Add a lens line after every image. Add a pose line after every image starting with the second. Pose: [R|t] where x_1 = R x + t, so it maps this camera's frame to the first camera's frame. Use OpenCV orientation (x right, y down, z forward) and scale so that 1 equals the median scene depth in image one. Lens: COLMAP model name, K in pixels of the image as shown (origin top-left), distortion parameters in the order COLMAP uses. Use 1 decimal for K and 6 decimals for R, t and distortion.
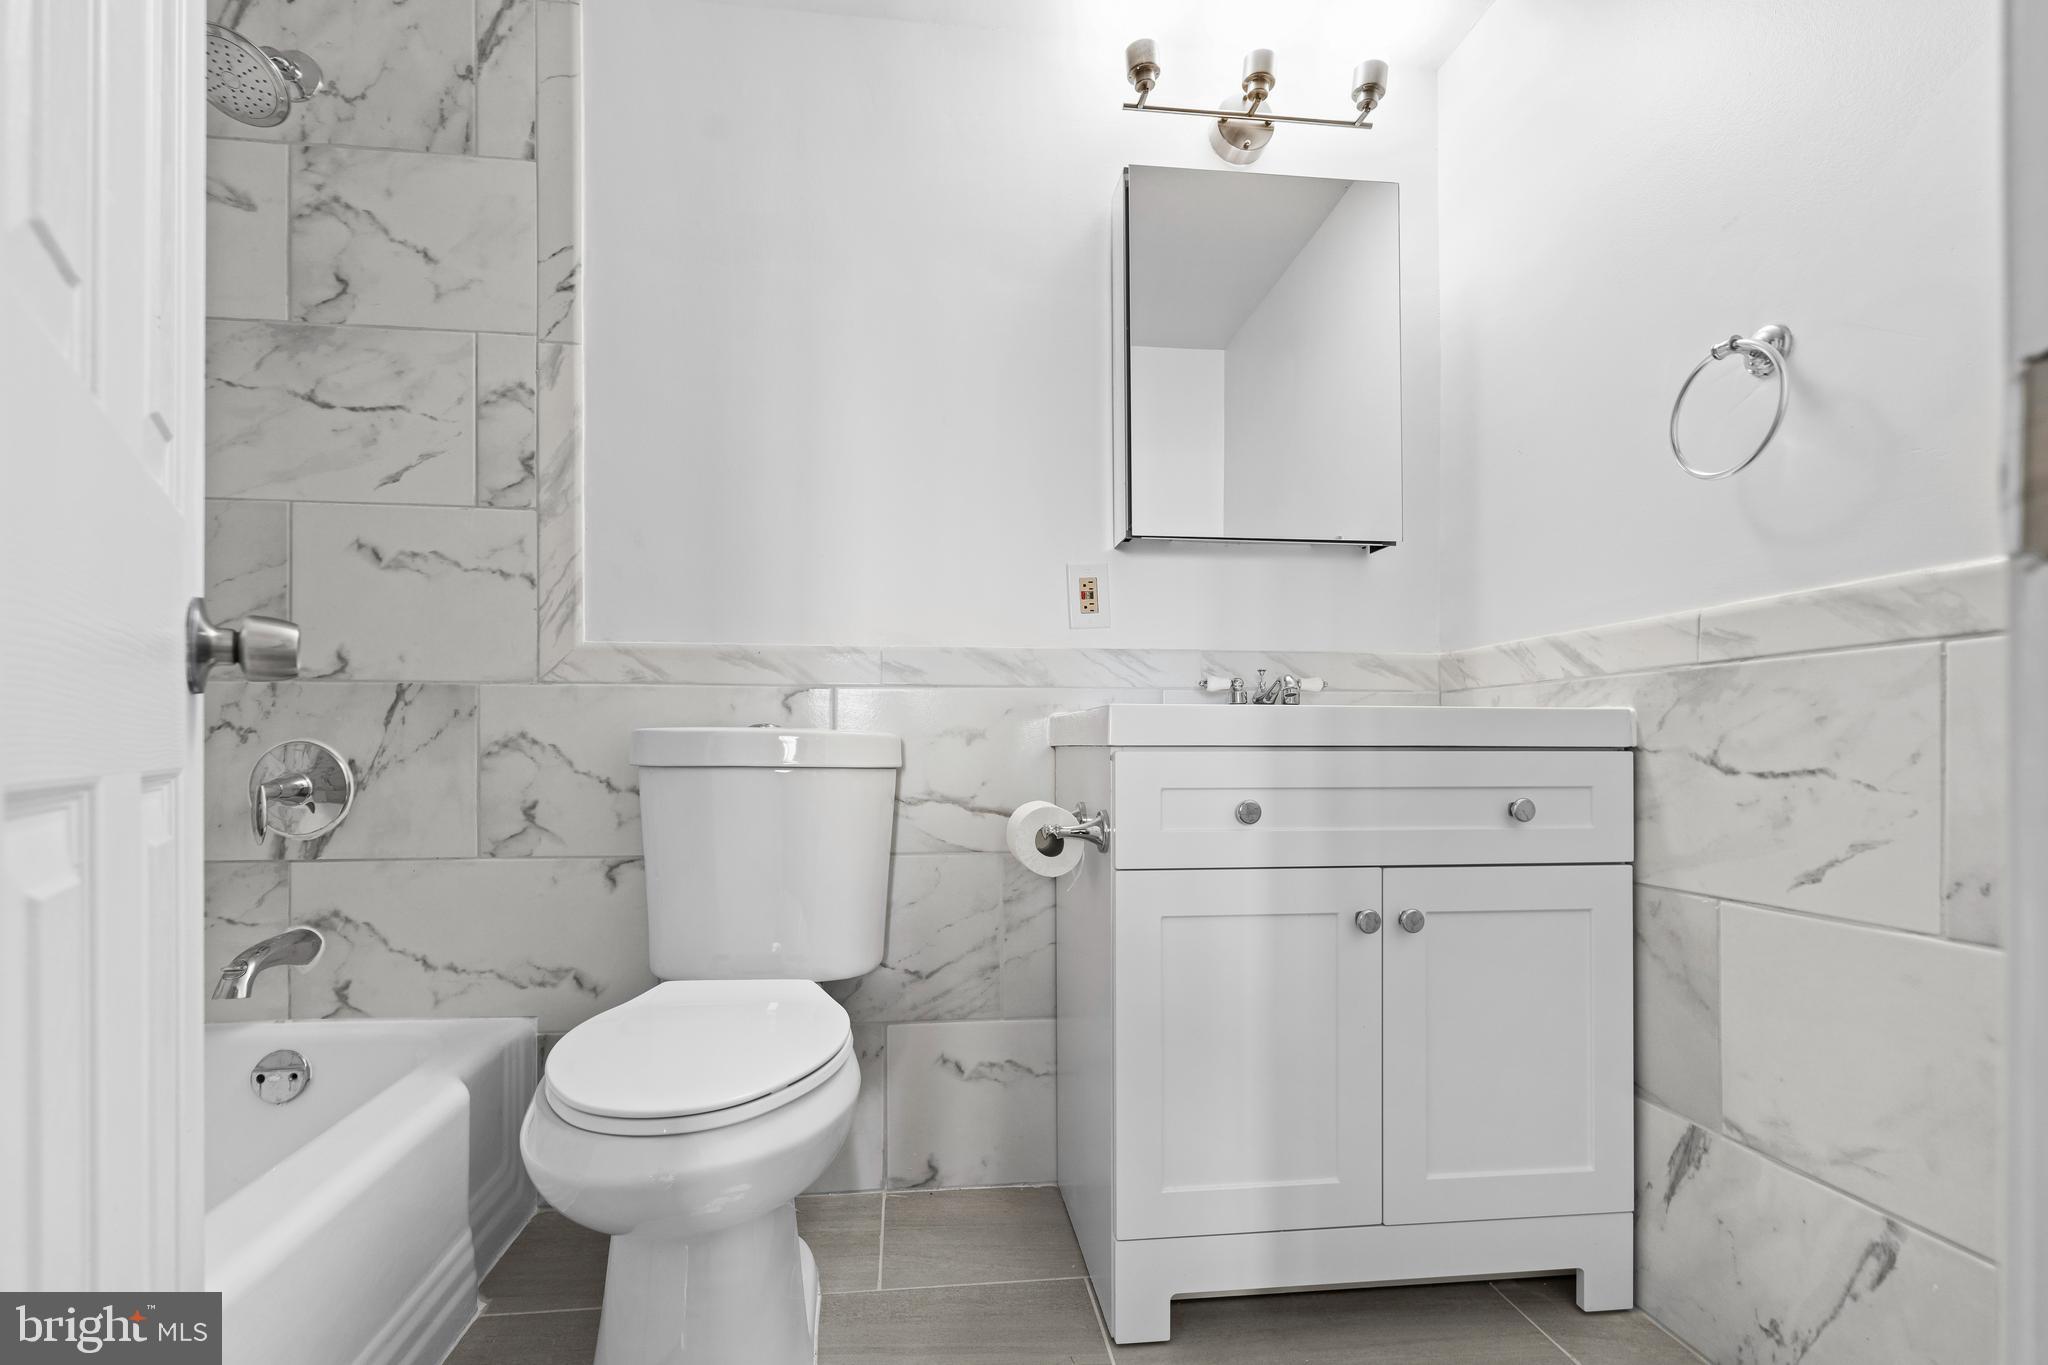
lens RADIAL K [[918.7, 0, 1023.7], [0, 918.7, 735.8], [0, 0, 1]] dist [-0.000702, 0.000287]
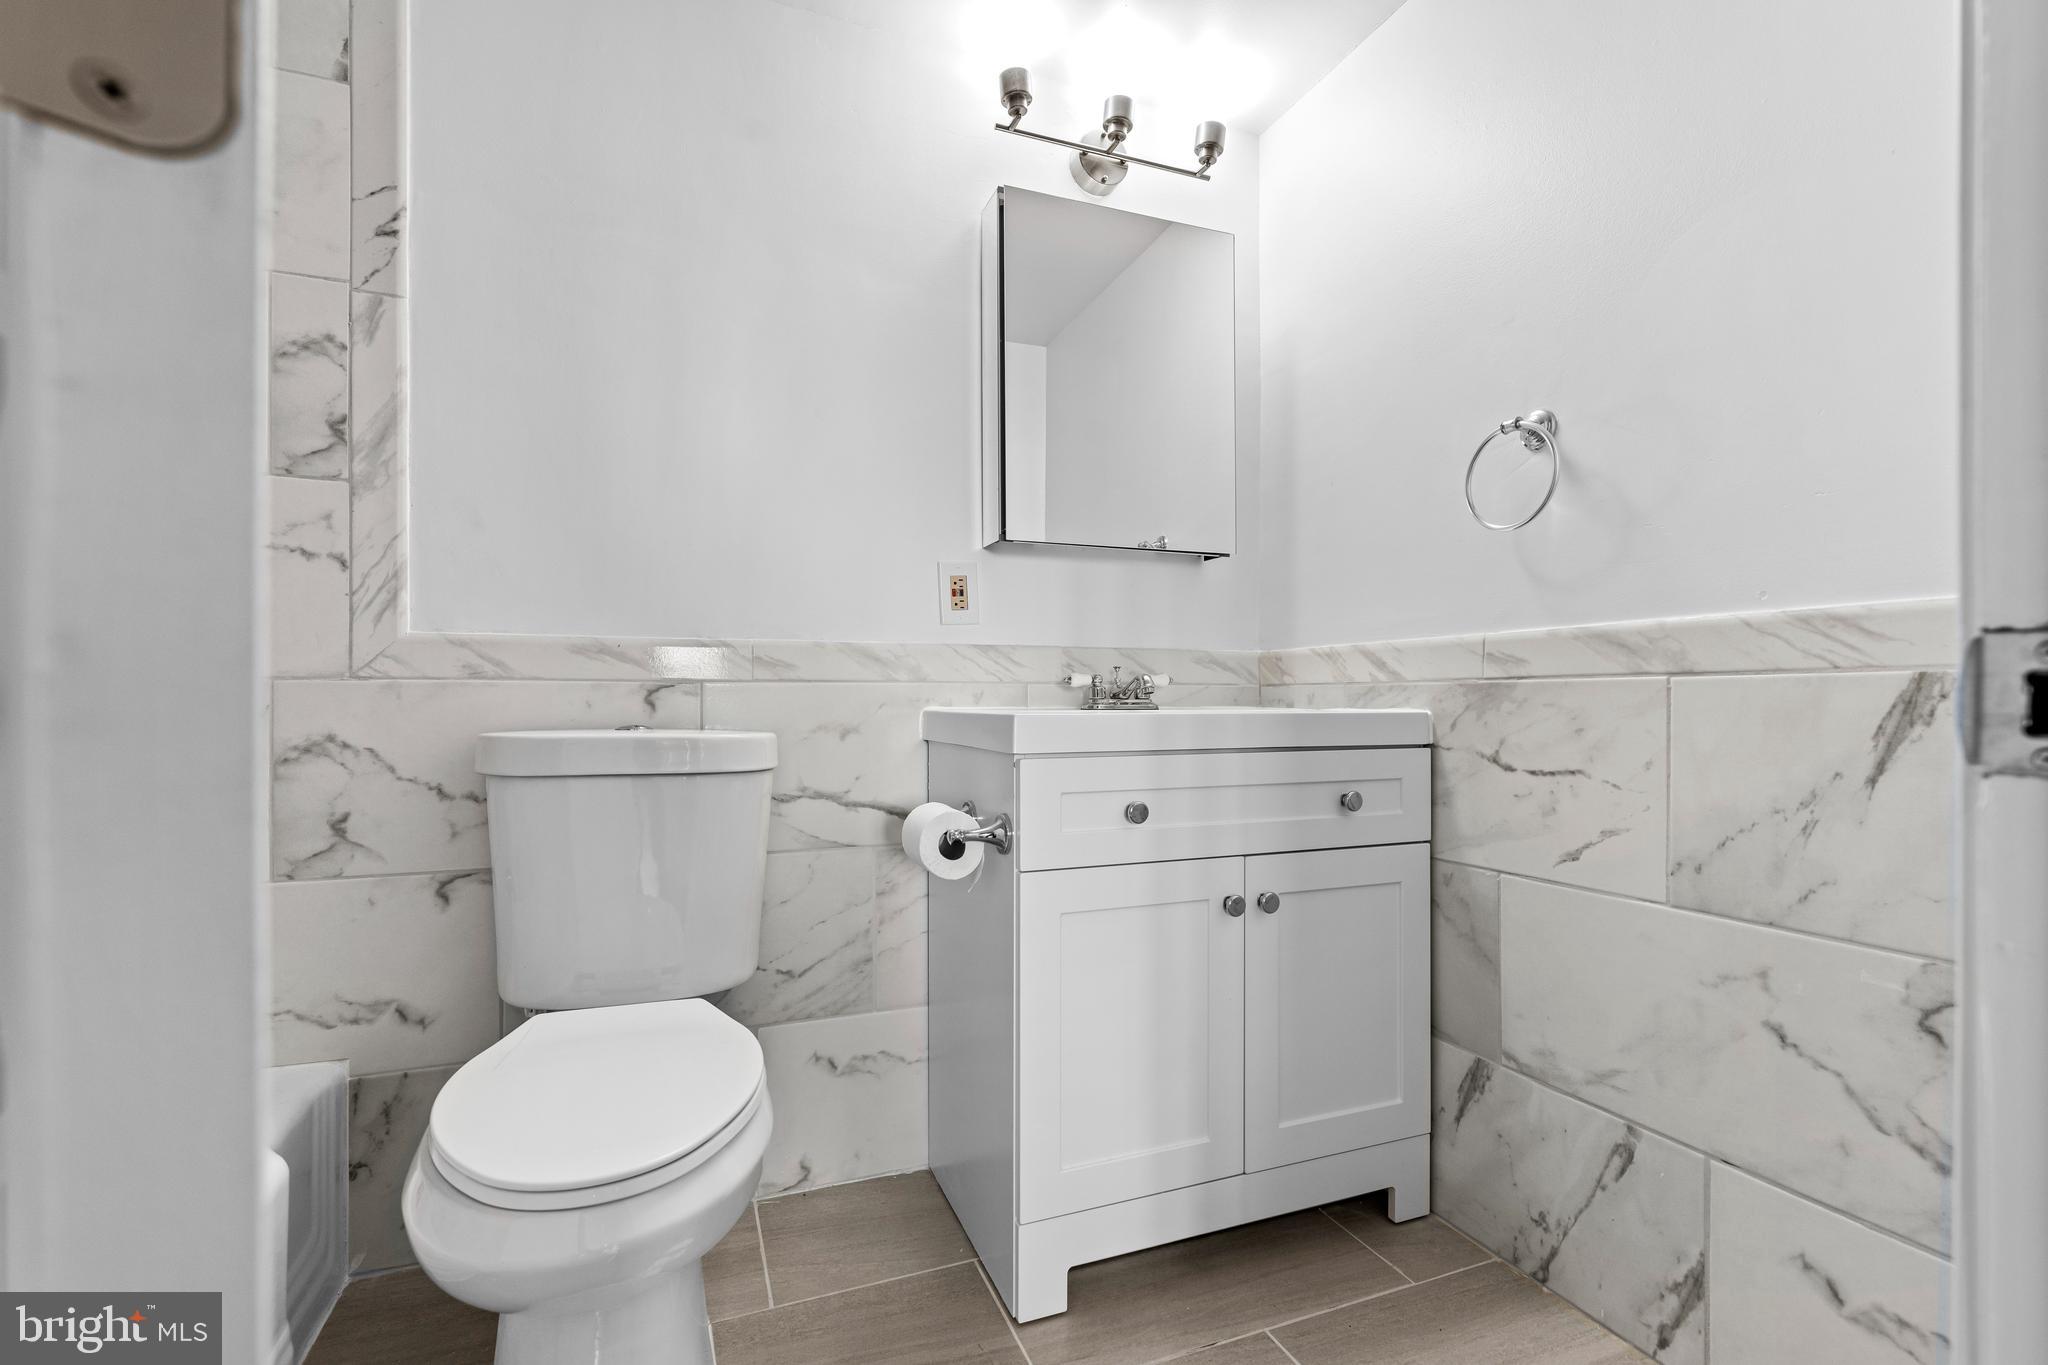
lens RADIAL K [[898.1, 0, 1022.3], [0, 898.1, 681.3], [0, 0, 1]] dist [-0.000272, -0.000222]
pose [[0.966485, 0.003726, 0.256695, -0.128854], [-0.003779, 0.999993, -0.000289, -0.057424], [-0.256695, -0.000691, 0.966492, 0.005146]]
